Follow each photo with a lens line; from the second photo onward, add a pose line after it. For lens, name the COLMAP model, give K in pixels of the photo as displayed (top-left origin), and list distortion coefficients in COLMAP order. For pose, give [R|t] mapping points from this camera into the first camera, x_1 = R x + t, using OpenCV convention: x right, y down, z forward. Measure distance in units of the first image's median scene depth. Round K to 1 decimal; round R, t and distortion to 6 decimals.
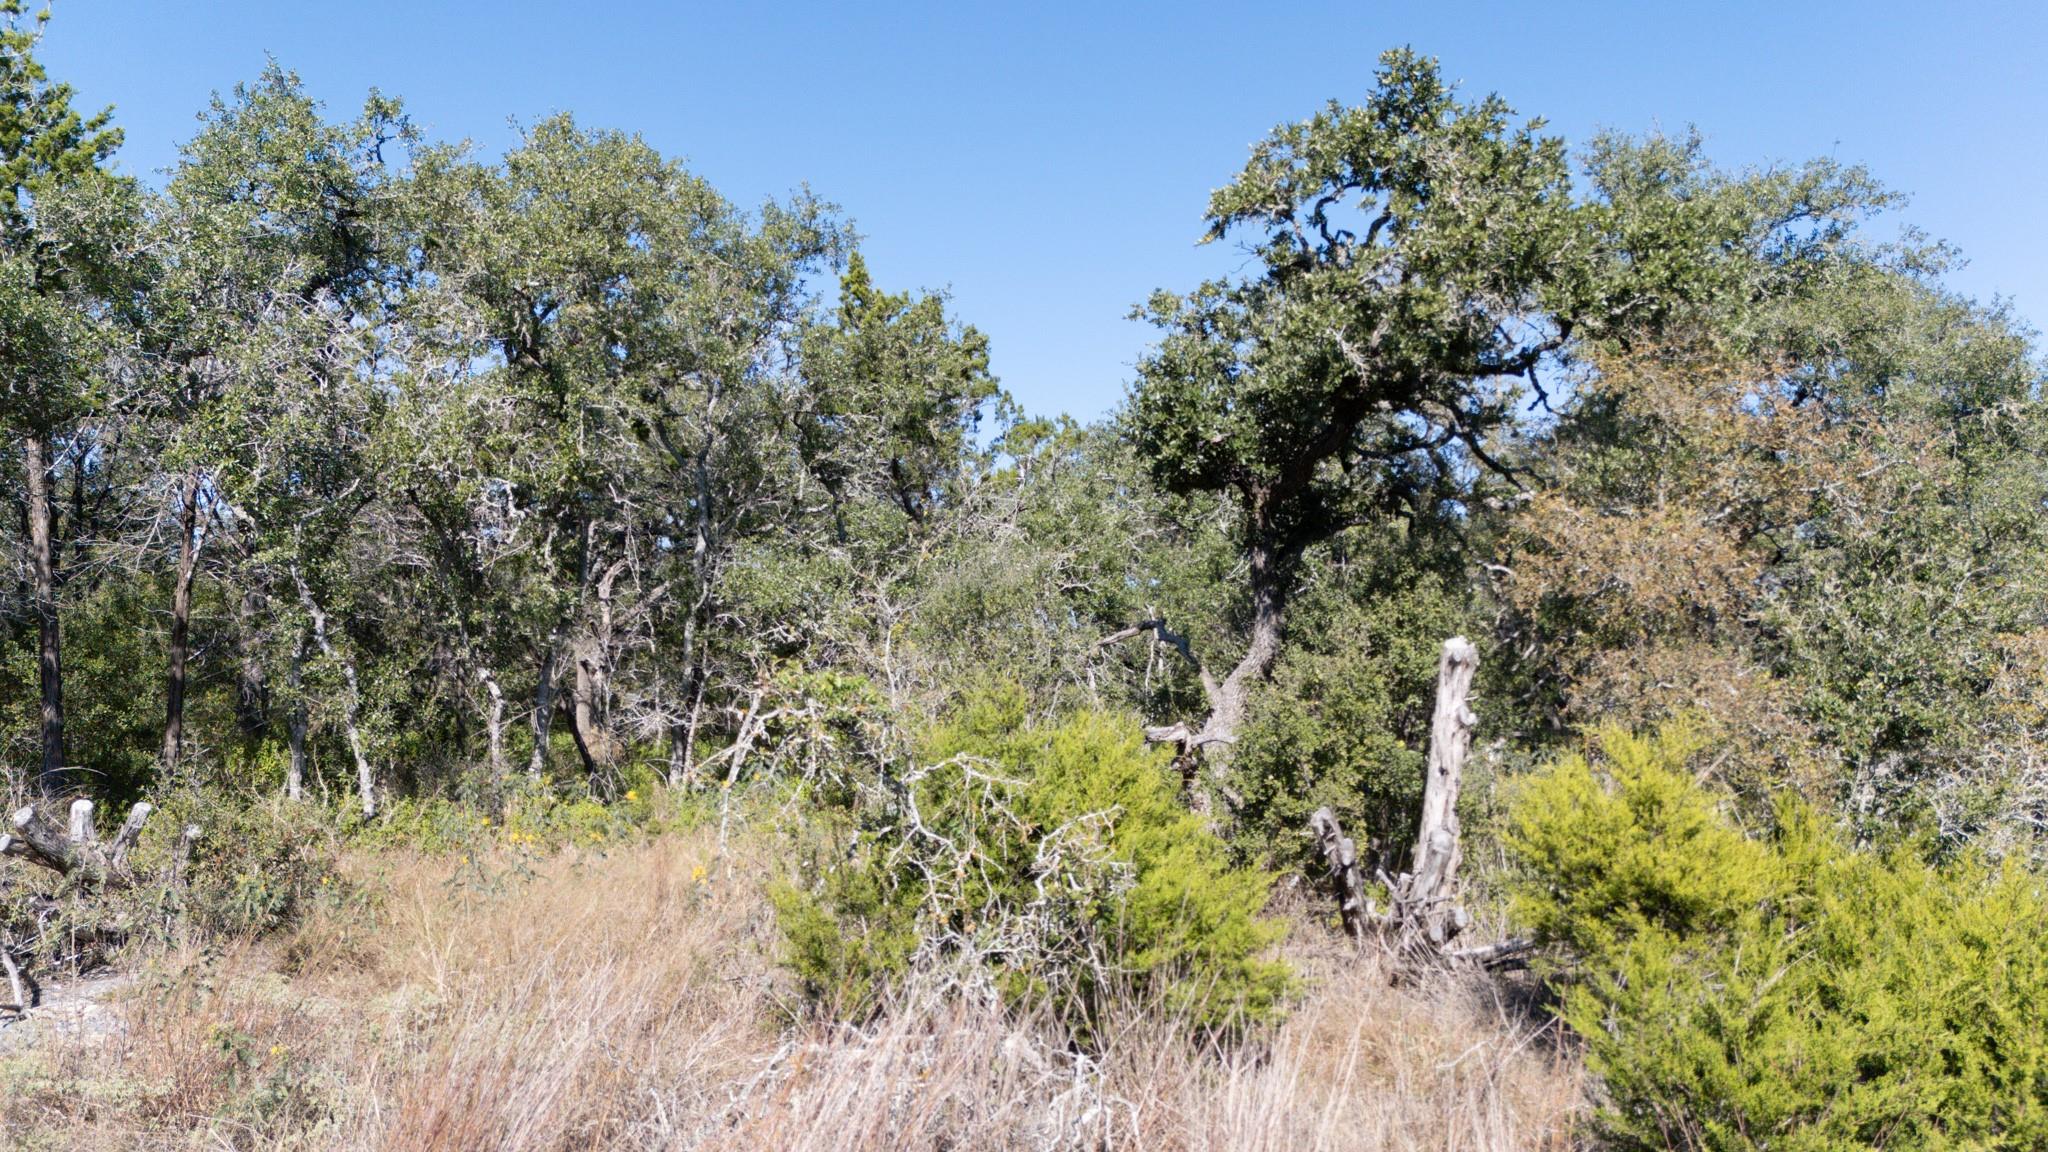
lens RADIAL K [[1492.5, 0, 1024.0], [0, 1492.5, 576.0], [0, 0, 1]] dist [0.098106, -0.112164]
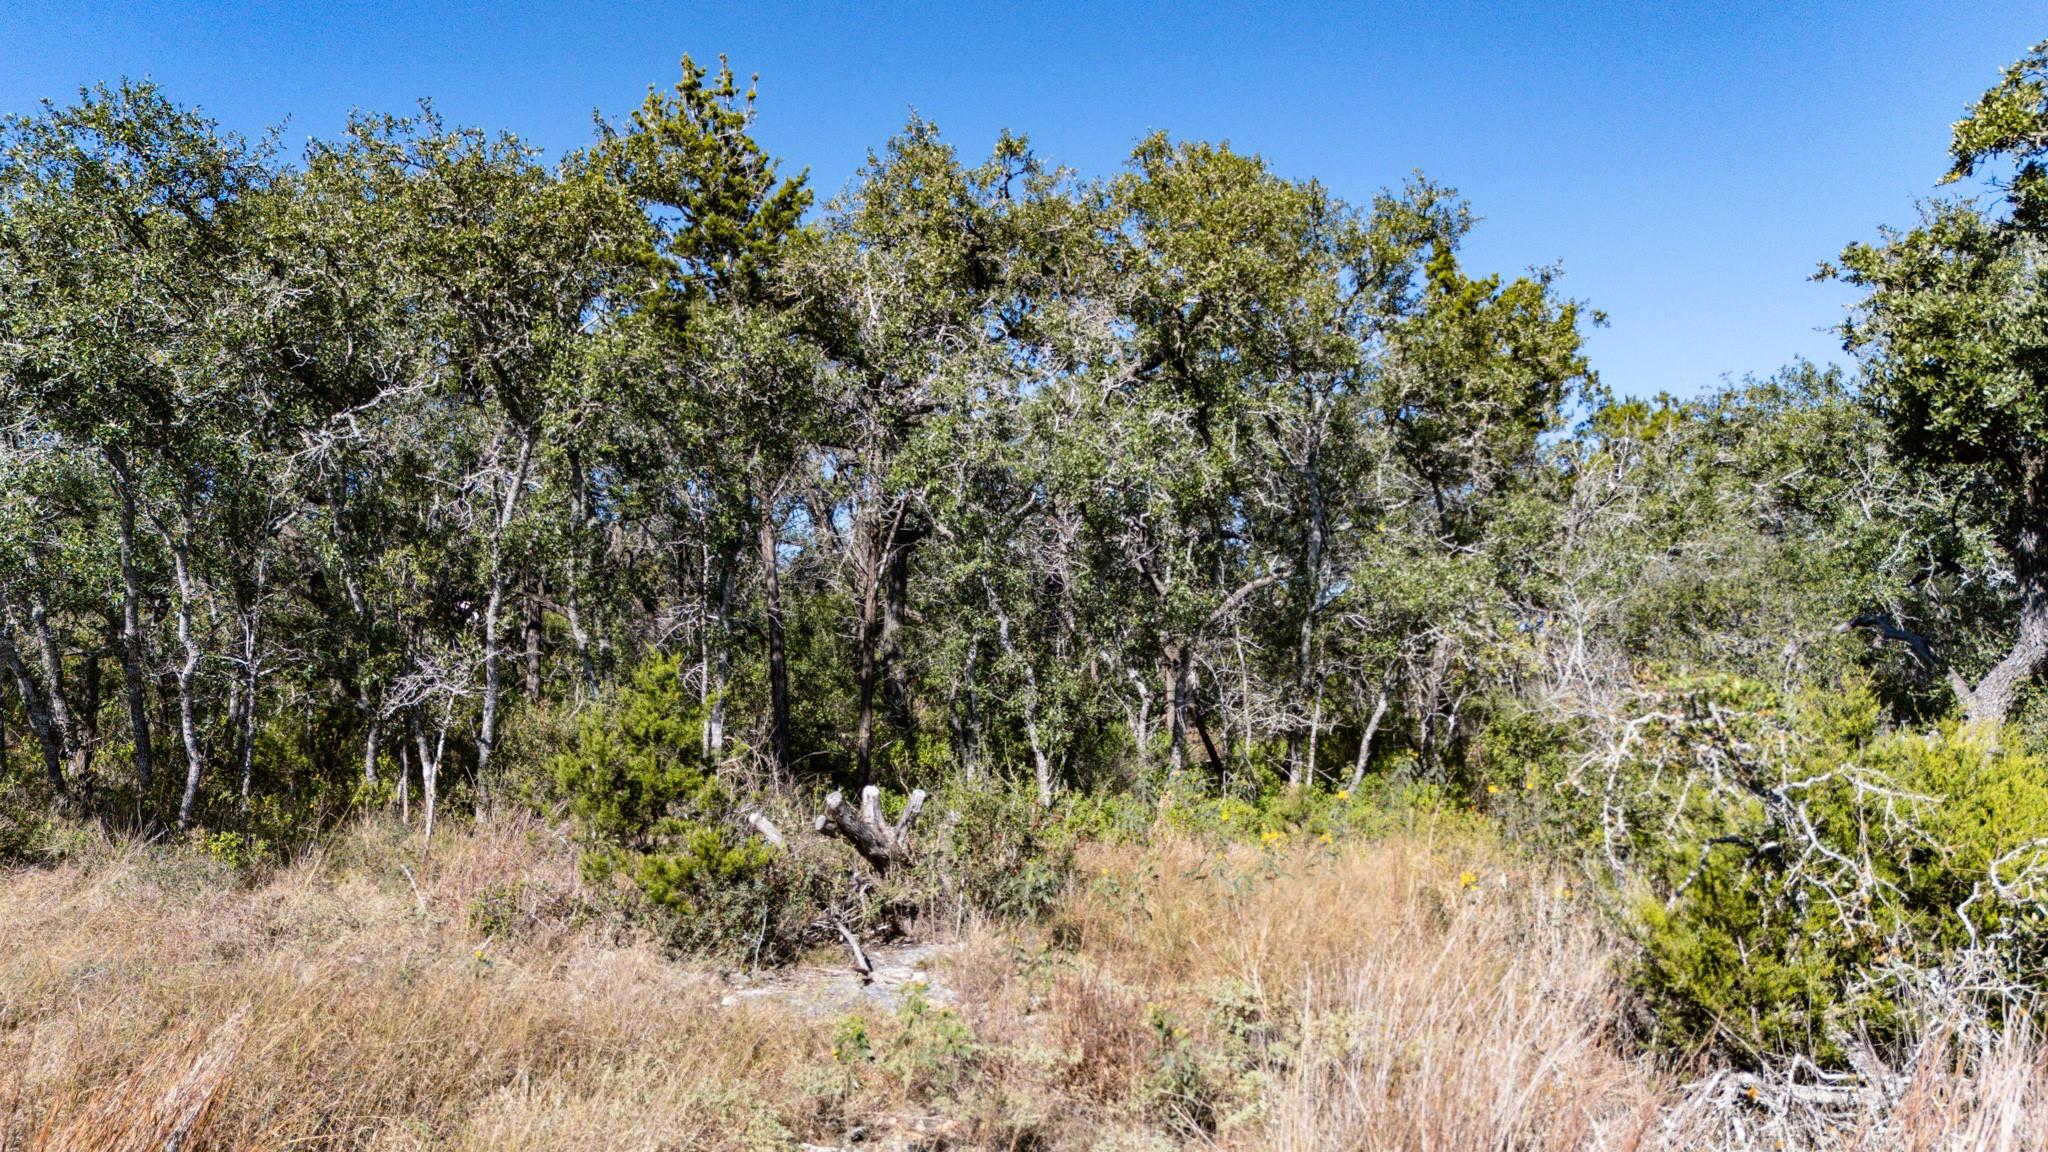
lens RADIAL K [[1492.5, 0, 1024.0], [0, 1492.5, 576.0], [0, 0, 1]] dist [0.098106, -0.112164]
pose [[0.952839, -0.022292, -0.302655, -0.128842], [0.022262, 0.999746, -0.003552, -0.001318], [0.302657, -0.003353, 0.953094, -0.013238]]
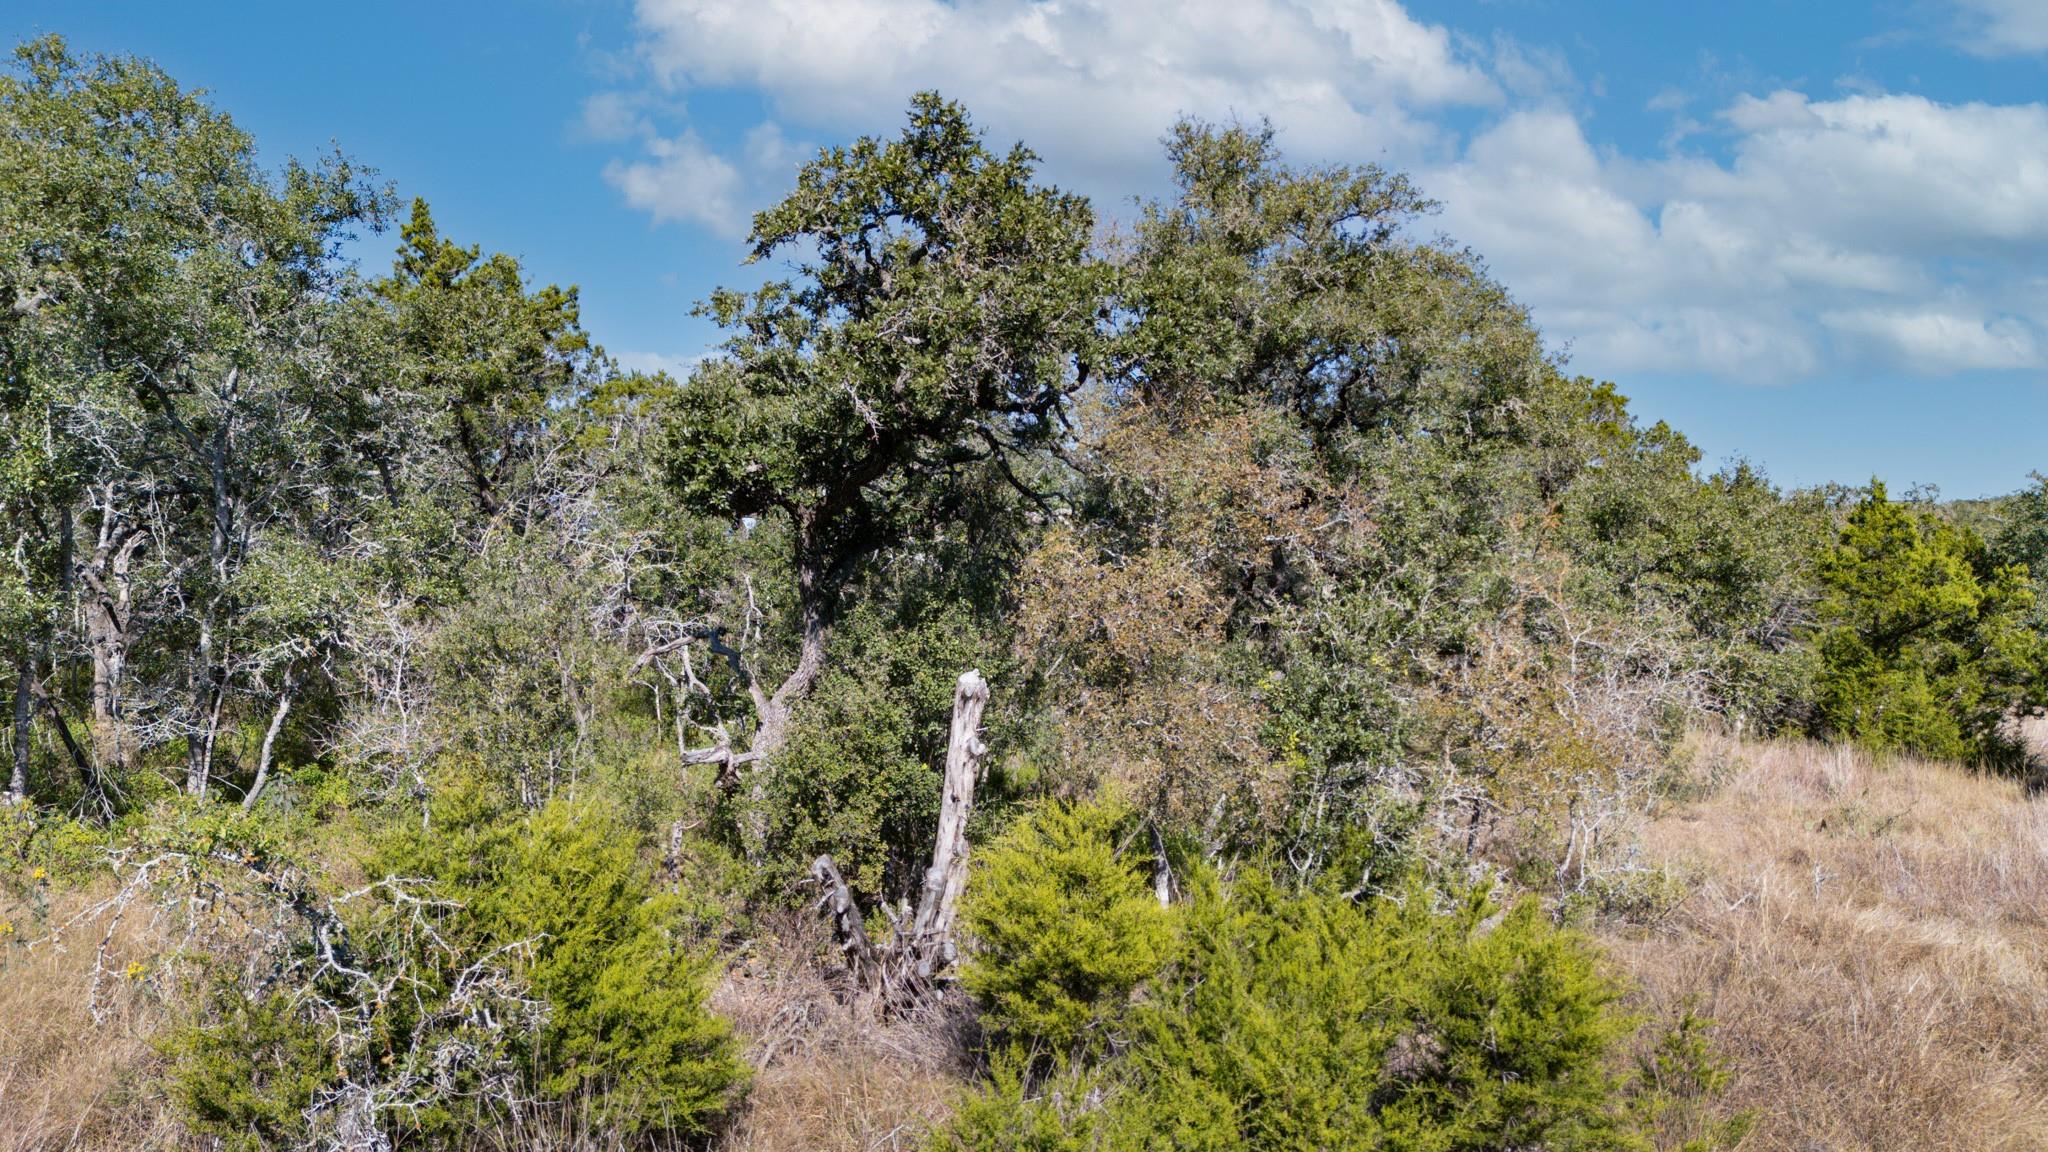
lens RADIAL K [[1492.5, 0, 1024.0], [0, 1492.5, 576.0], [0, 0, 1]] dist [0.098106, -0.112164]
pose [[0.975433, 0.000803, 0.220297, 0.077469], [-0.015403, 0.997795, 0.064566, -0.079746], [-0.219759, -0.066373, 0.973294, -0.023104]]
